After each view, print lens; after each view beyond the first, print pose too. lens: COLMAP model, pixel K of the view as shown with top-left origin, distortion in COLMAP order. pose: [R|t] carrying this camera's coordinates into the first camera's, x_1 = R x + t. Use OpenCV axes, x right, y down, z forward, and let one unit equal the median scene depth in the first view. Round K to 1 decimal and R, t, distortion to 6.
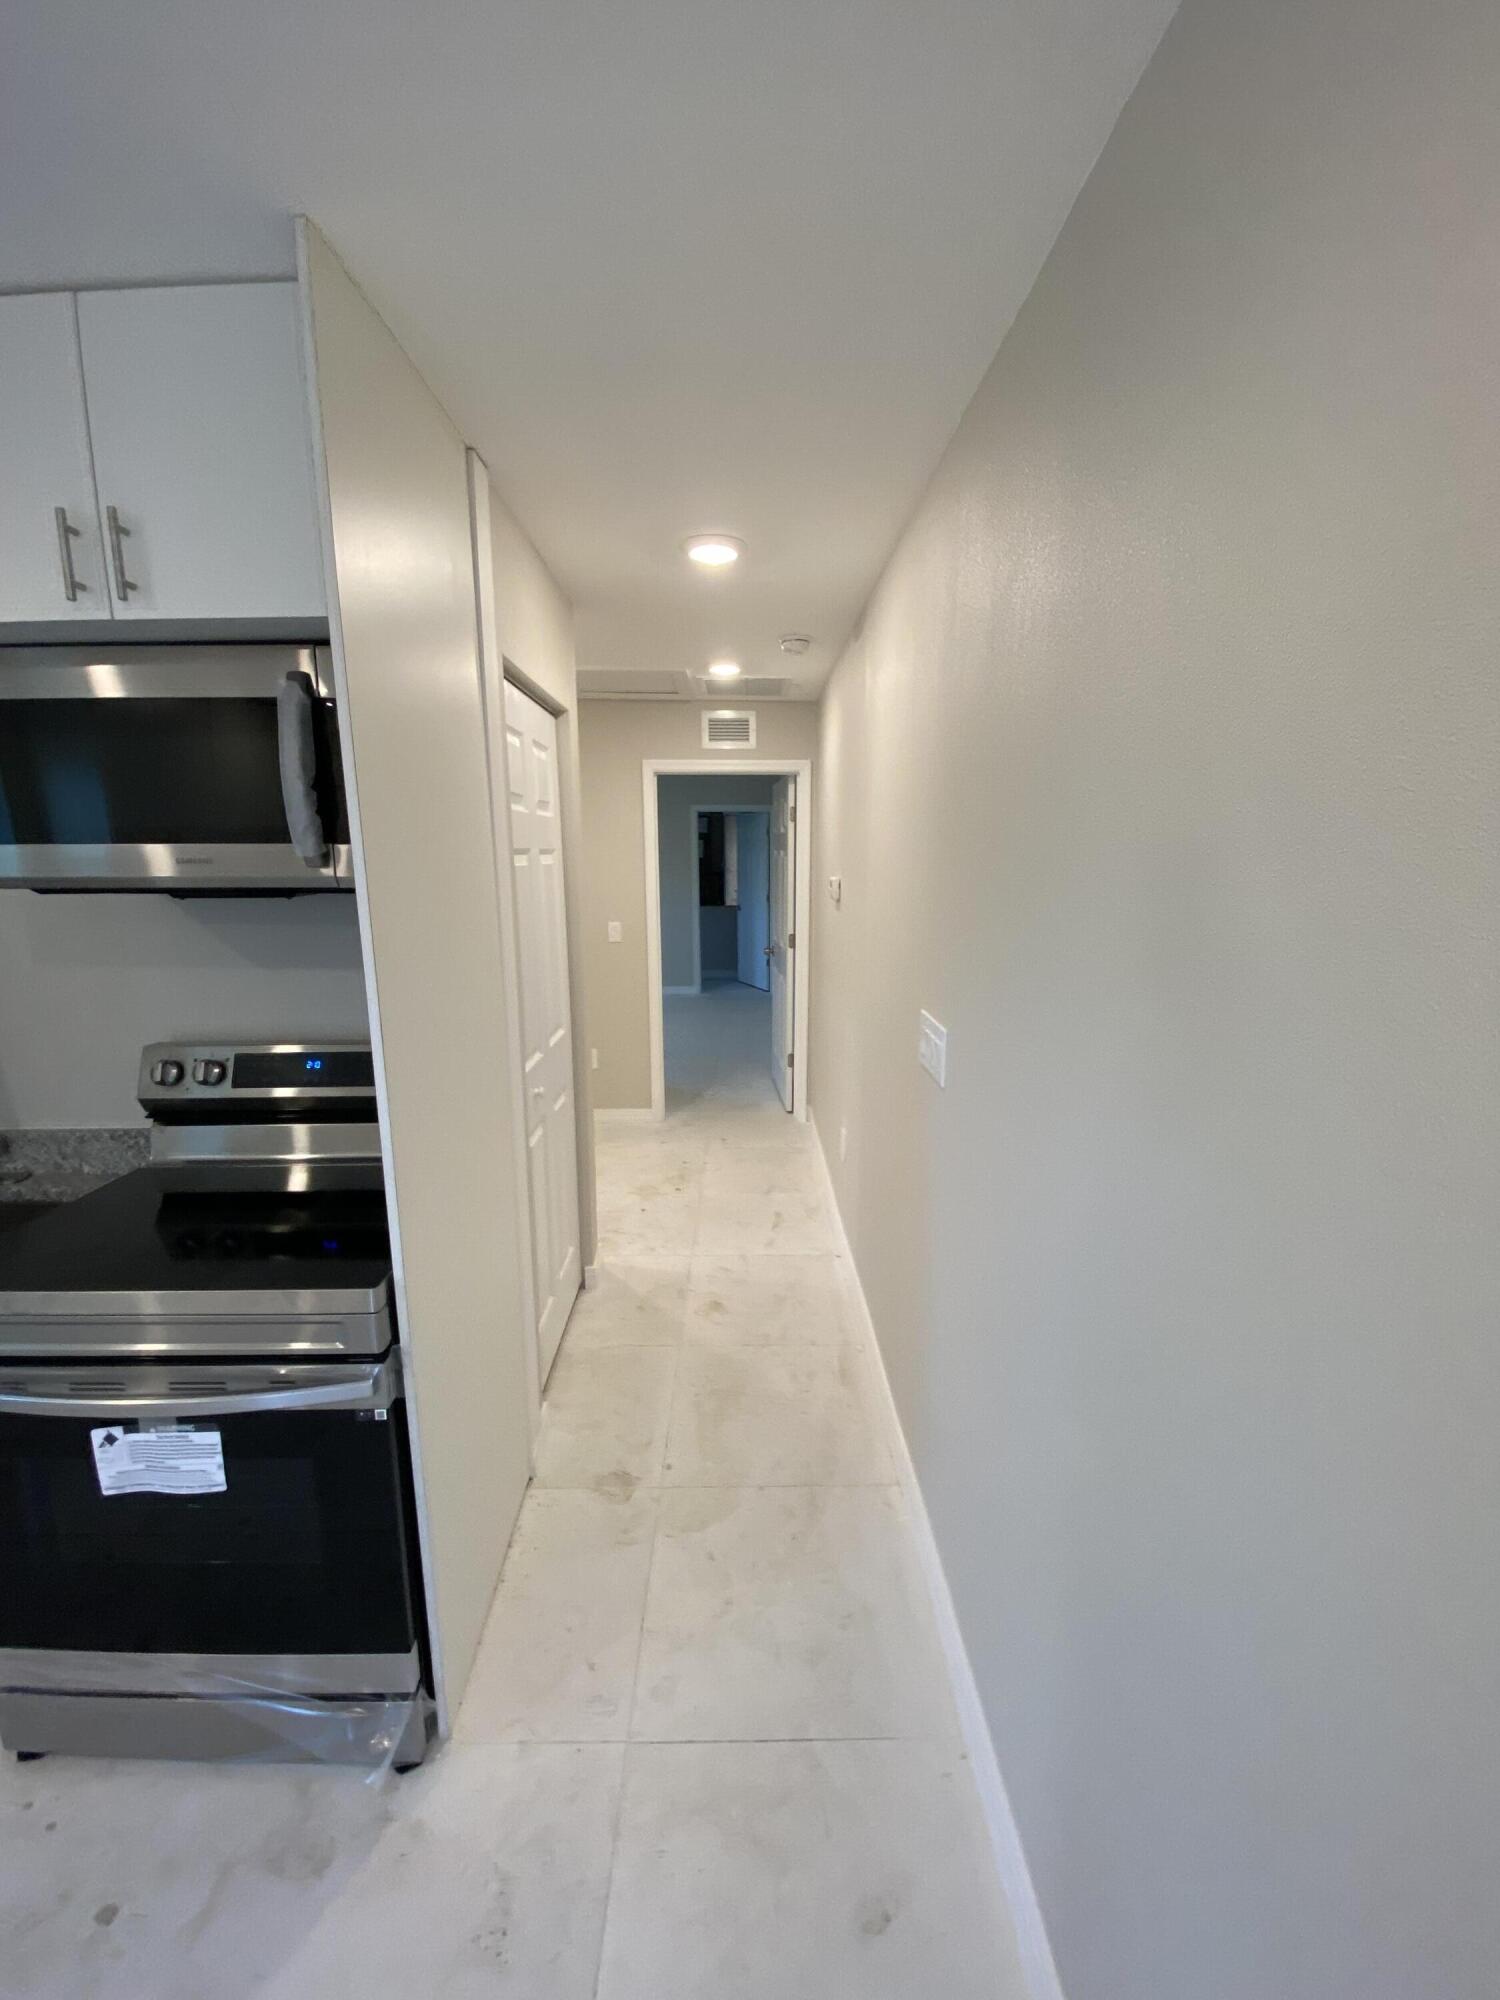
lens RADIAL K [[806.6, 0, 750.0], [0, 806.6, 1000.0], [0, 0, 1]] dist [0.000638, -0.000106]
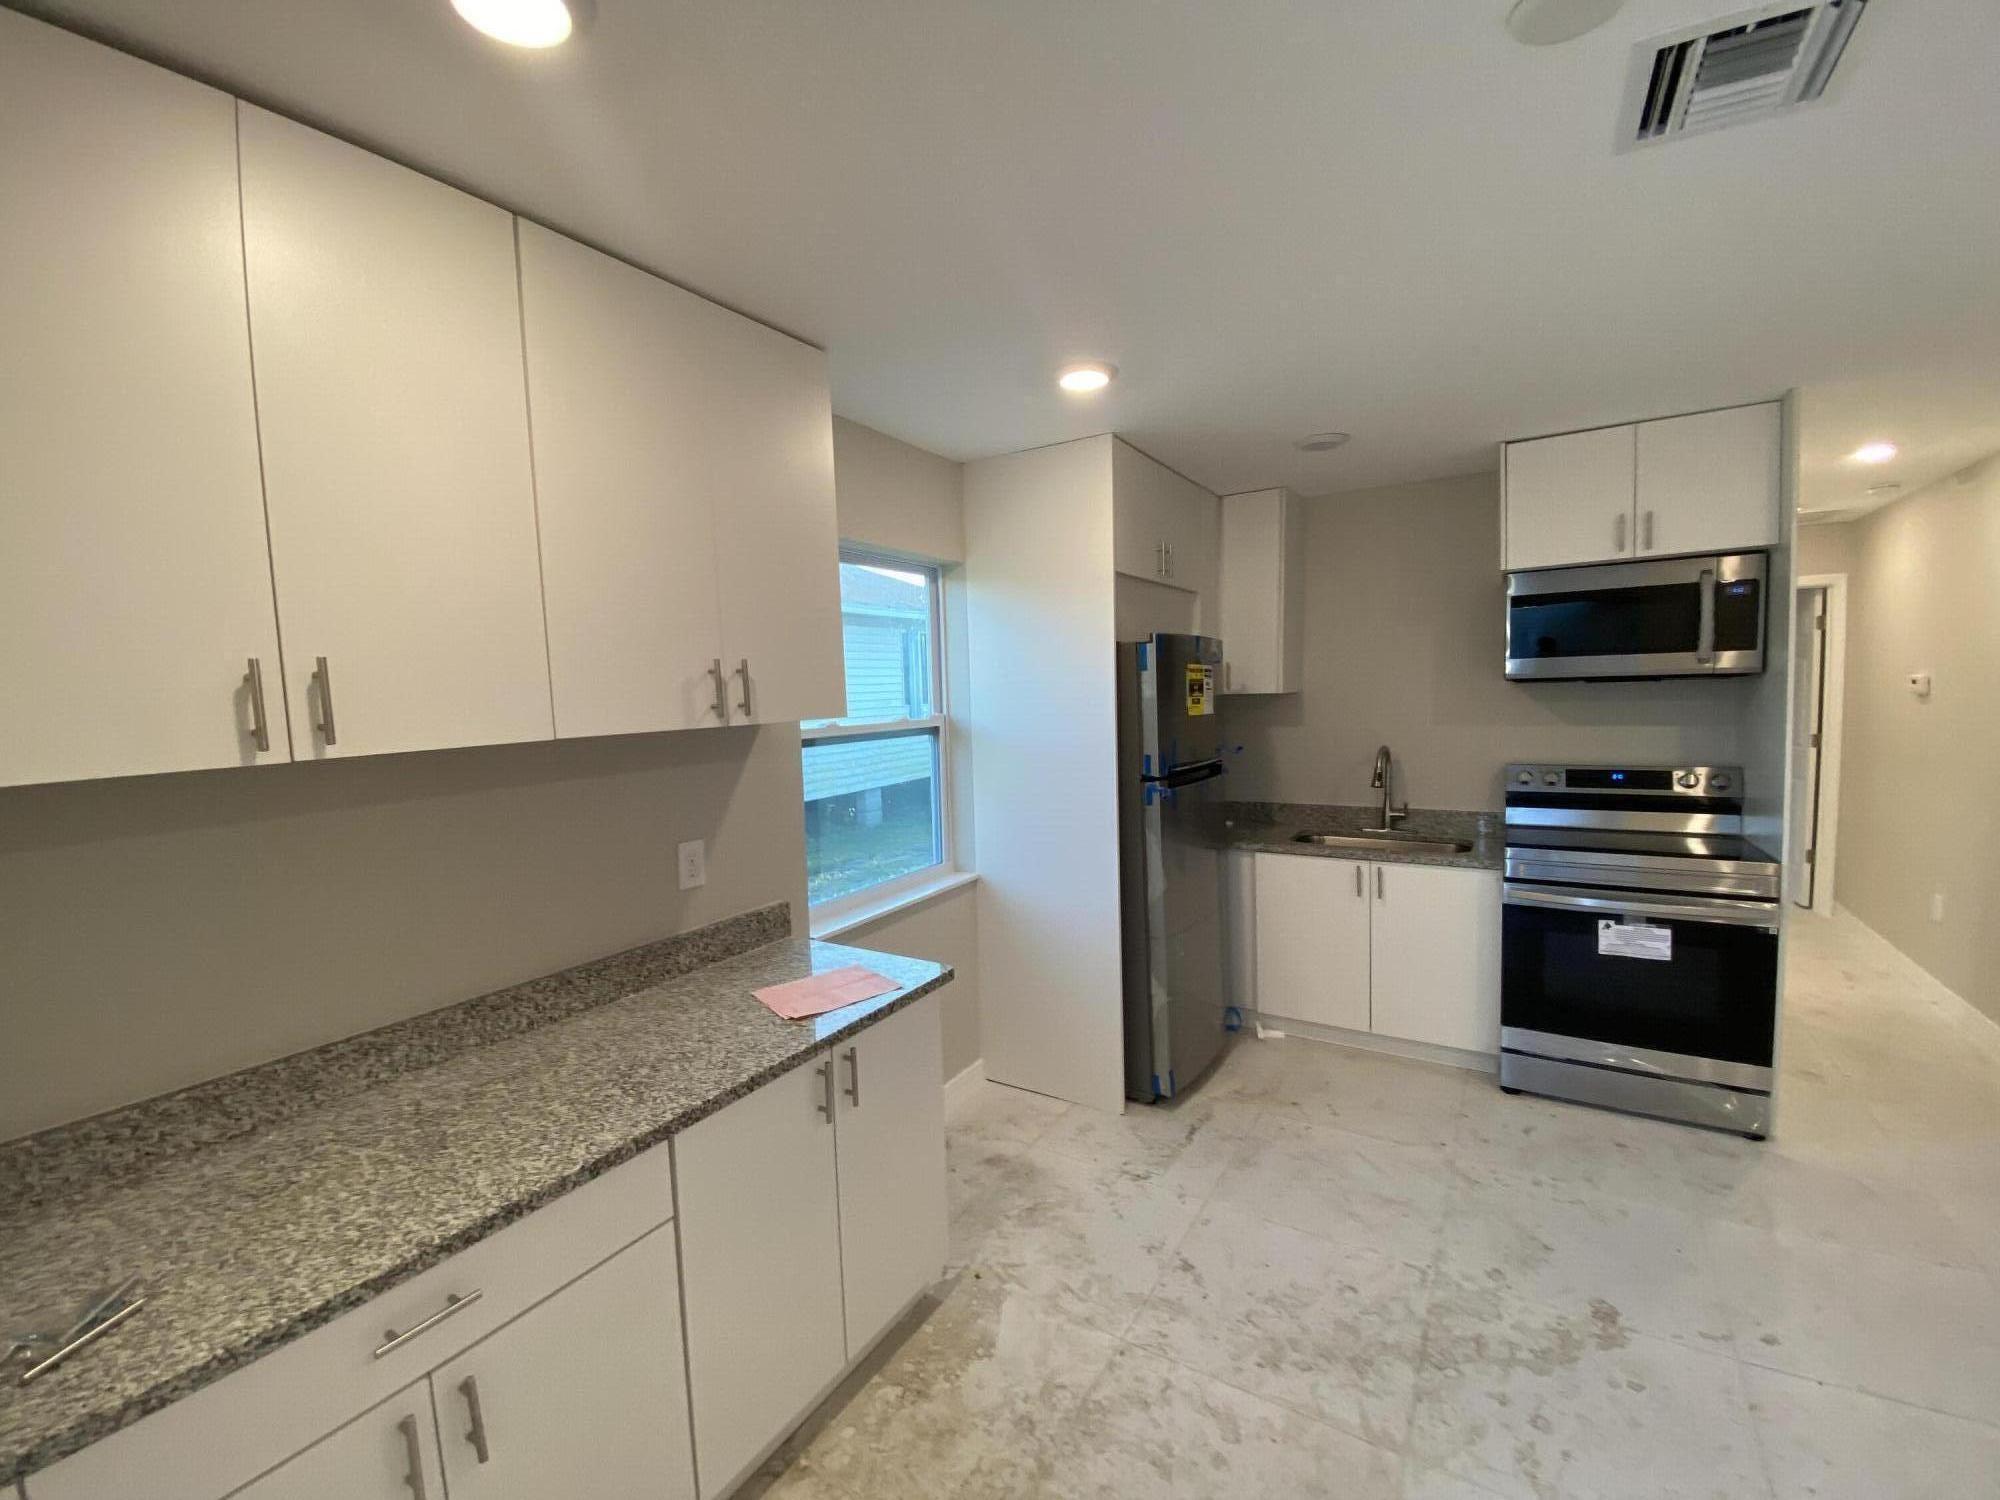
lens RADIAL K [[824.5, 0, 1000.0], [0, 824.5, 750.0], [0, 0, 1]] dist [-0.032648, -0.000099]
pose [[0.826401, 0.017915, -0.562797, -0.920599], [-0.073185, 0.994433, -0.075810, 0.357225], [0.558306, 0.103838, 0.823111, -1.700183]]
